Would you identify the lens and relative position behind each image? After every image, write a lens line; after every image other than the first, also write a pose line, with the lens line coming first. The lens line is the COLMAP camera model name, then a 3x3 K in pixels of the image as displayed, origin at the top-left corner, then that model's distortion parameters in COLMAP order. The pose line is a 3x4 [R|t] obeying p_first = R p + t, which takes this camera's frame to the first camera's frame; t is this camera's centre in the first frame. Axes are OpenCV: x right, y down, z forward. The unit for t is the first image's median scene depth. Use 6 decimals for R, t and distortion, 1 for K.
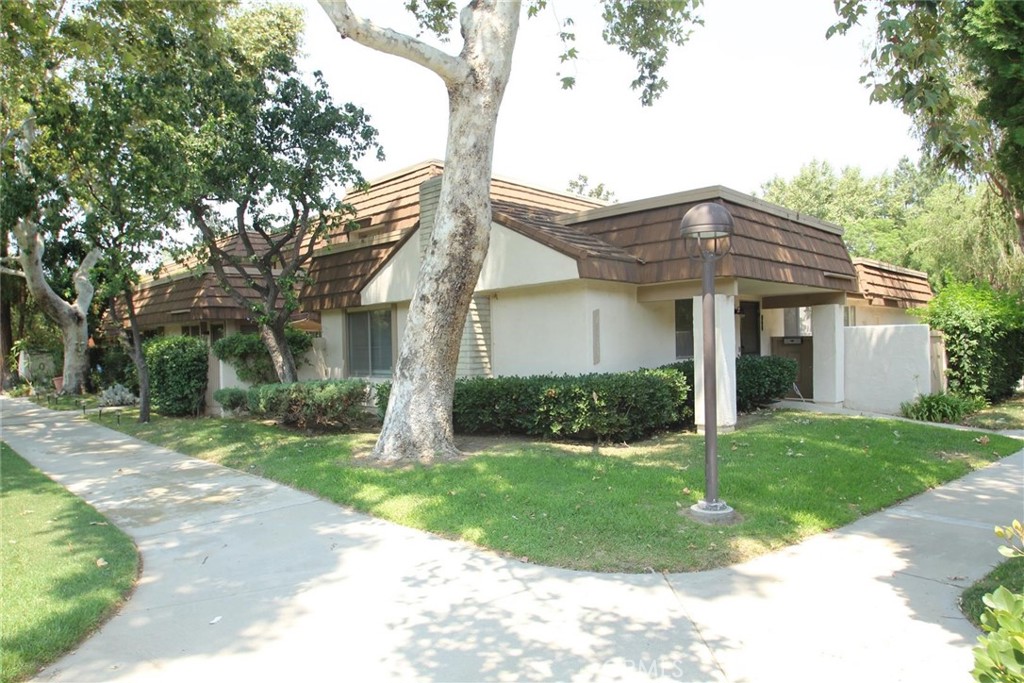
lens RADIAL K [[654.5, 0, 512.0], [0, 654.5, 341.5], [0, 0, 1]] dist [-0.002876, -0.000738]
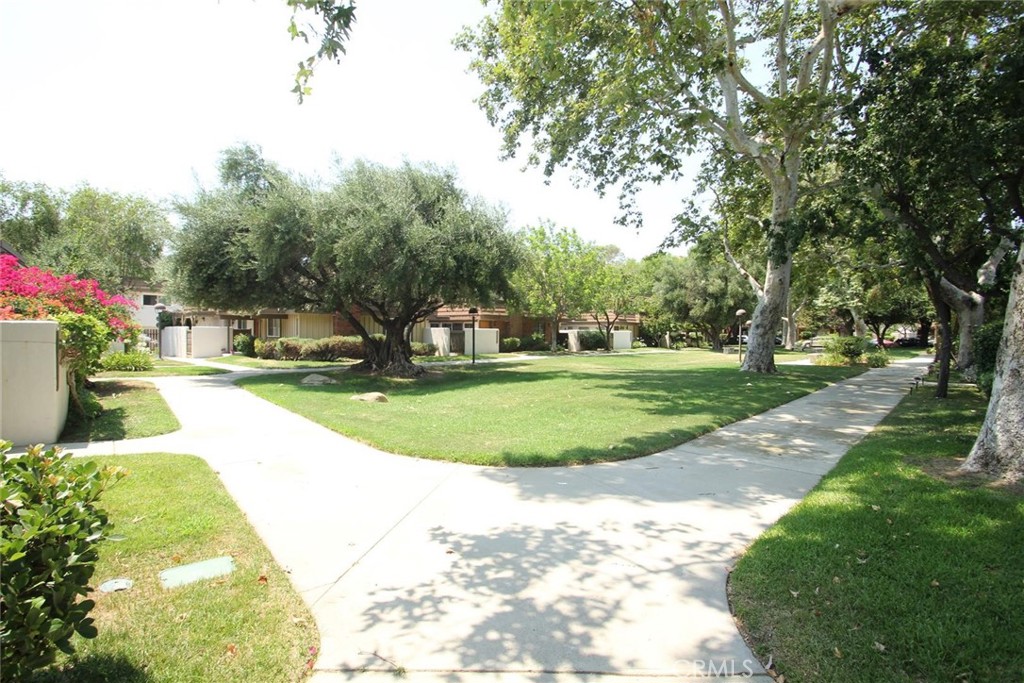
lens RADIAL K [[478.9, 0, 512.0], [0, 478.9, 341.5], [0, 0, 1]] dist [0.001040, -0.000723]
pose [[-0.011656, 0.034816, -0.999326, 0.697423], [0.002848, 0.999391, 0.034785, -0.005034], [0.999928, -0.002441, -0.011748, 0.728726]]
